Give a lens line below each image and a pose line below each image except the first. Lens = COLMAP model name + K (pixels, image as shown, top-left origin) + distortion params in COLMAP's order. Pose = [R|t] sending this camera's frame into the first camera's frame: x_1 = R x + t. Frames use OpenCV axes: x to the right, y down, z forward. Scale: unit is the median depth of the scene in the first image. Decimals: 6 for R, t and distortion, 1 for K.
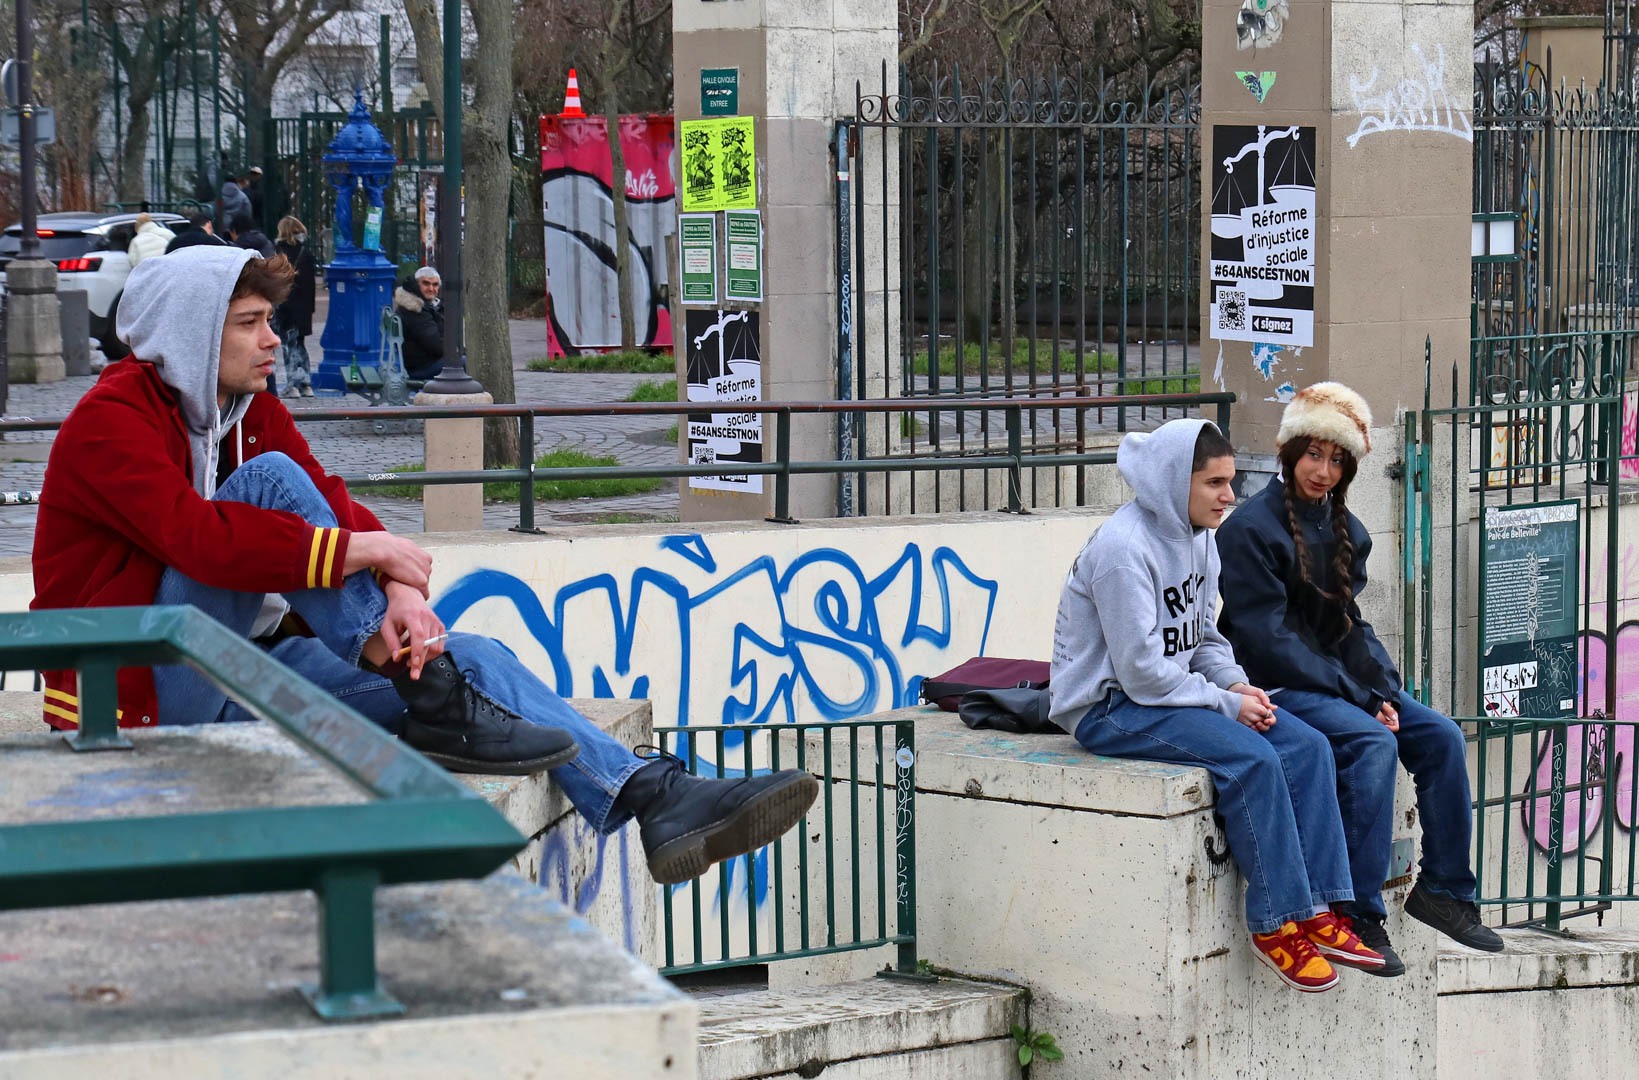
lens RADIAL K [[2970.7, 0, 818.4], [0, 2970.7, 538.9], [0, 0, 1]] dist [0.034499, 0.000000]
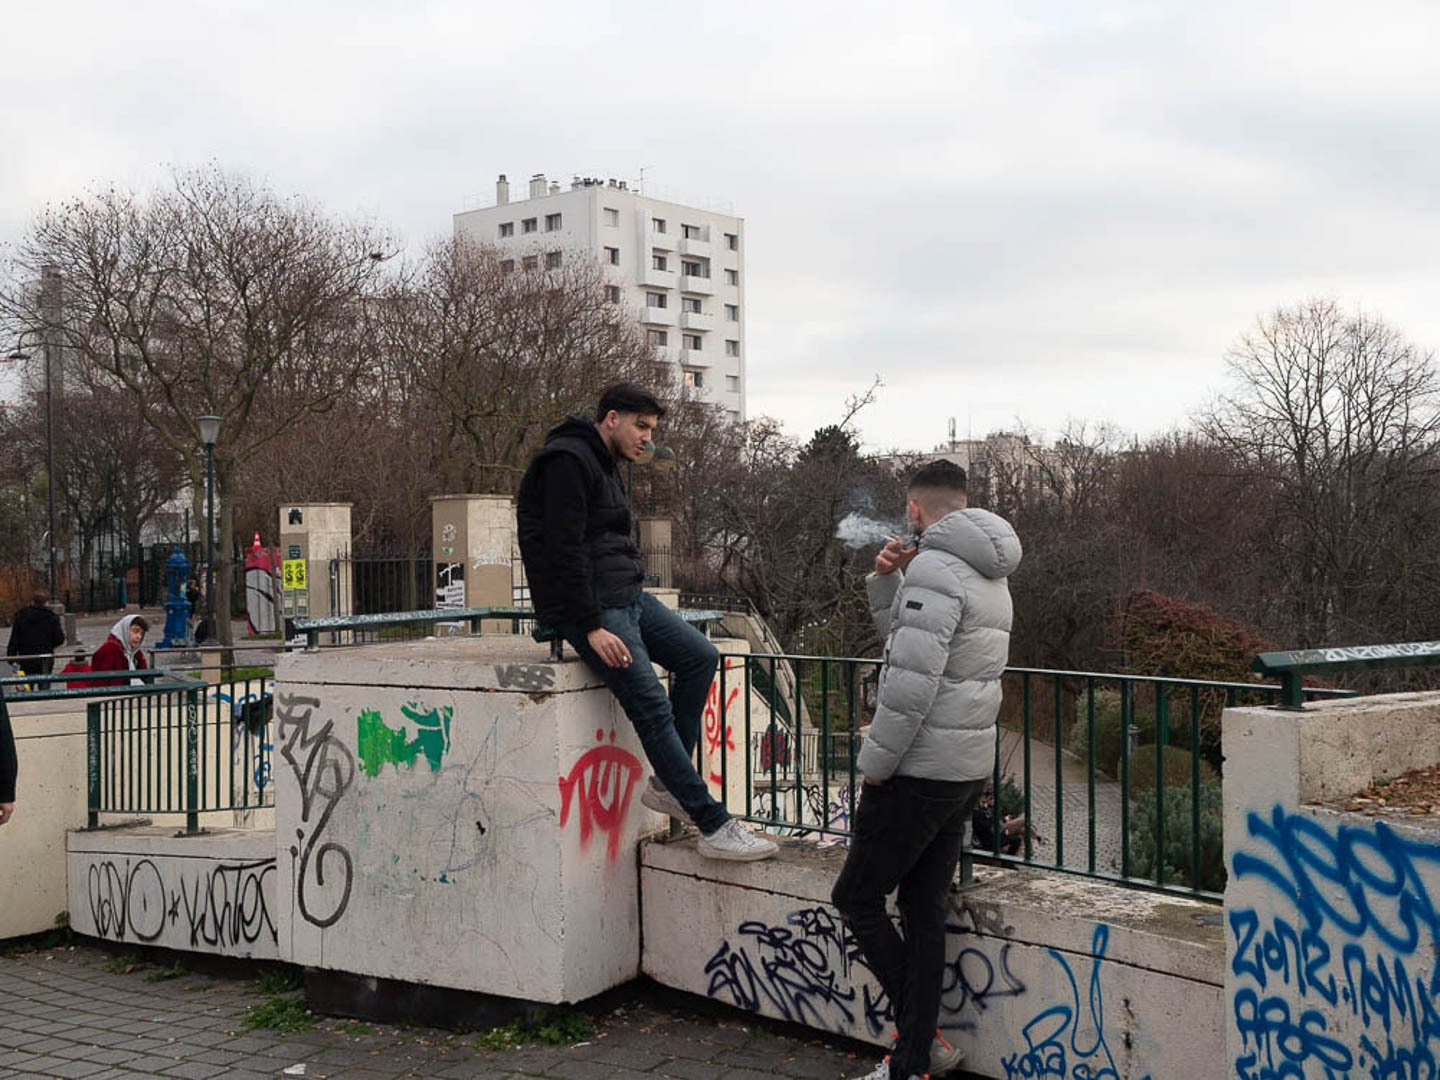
lens RADIAL K [[1609.8, 0, 719.0], [0, 1609.8, 546.5], [0, 0, 1]] dist [-0.024133, 0.000000]
pose [[0.983836, -0.013439, 0.178566, 0.089373], [0.033513, 0.993379, -0.109882, 0.043627], [-0.175907, 0.114090, 0.977773, -0.658543]]
